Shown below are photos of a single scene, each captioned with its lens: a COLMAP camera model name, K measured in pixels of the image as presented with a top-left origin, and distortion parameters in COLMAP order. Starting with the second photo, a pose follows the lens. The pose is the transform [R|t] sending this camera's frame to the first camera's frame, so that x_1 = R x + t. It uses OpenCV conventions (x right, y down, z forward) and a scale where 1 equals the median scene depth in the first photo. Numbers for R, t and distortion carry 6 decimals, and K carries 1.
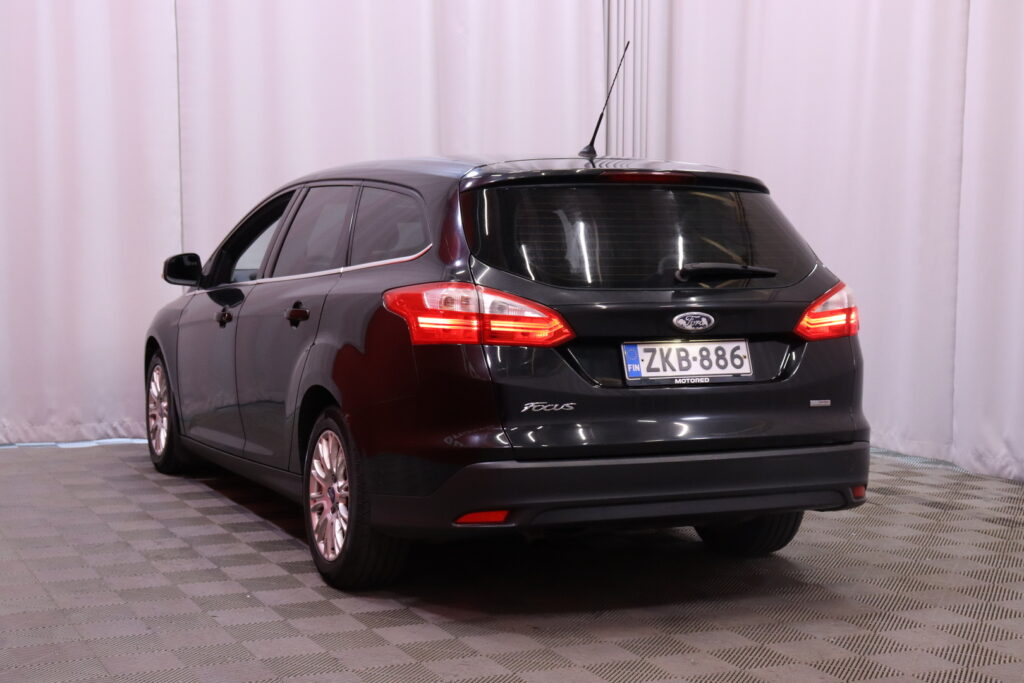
lens RADIAL K [[1586.3, 0, 512.0], [0, 1586.3, 341.5], [0, 0, 1]] dist [0.093548, 0.059800]
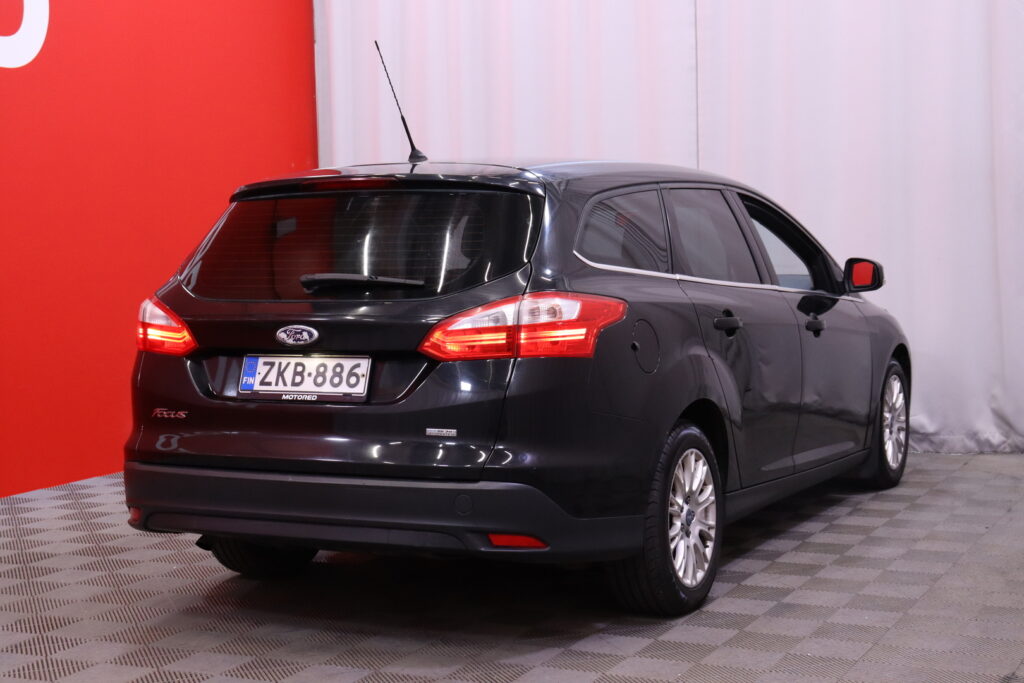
lens RADIAL K [[1727.8, 0, 512.0], [0, 1727.8, 341.5], [0, 0, 1]] dist [-0.011000, 0.024798]
pose [[0.628569, 0.027454, -0.777269, 0.998084], [-0.031588, 0.999453, 0.009758, -0.022921], [0.777112, 0.018419, 0.629093, 0.446426]]
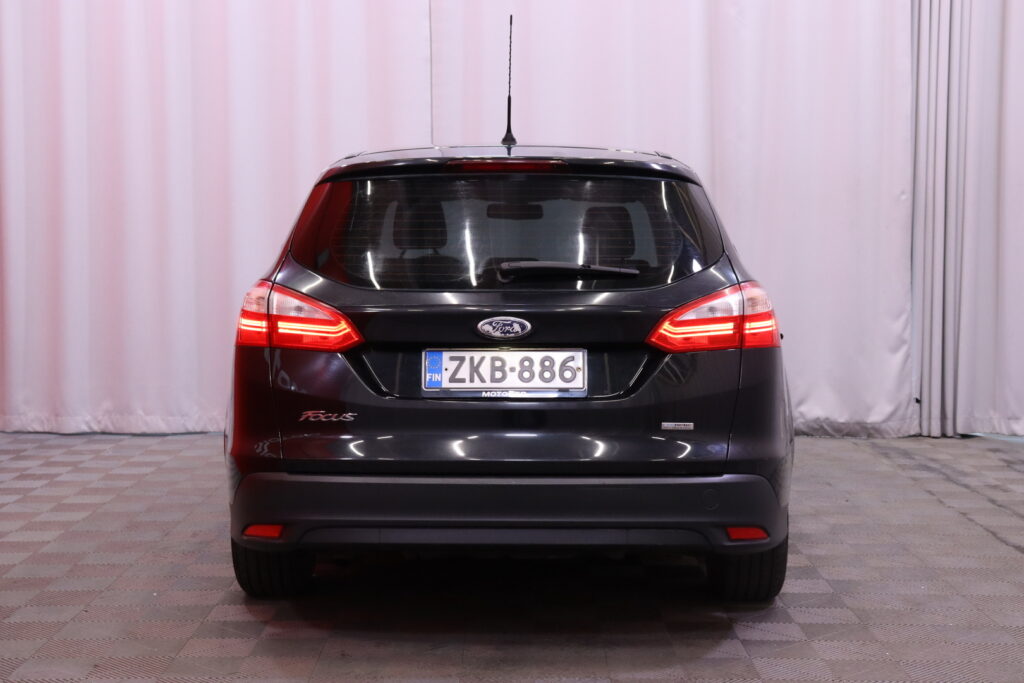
lens RADIAL K [[1586.3, 0, 512.0], [0, 1586.3, 341.5], [0, 0, 1]] dist [0.093548, 0.059800]
pose [[0.905935, 0.023418, -0.422769, 0.491291], [-0.023133, 0.999716, 0.005806, -0.009932], [0.422784, 0.004520, 0.906219, 0.198458]]
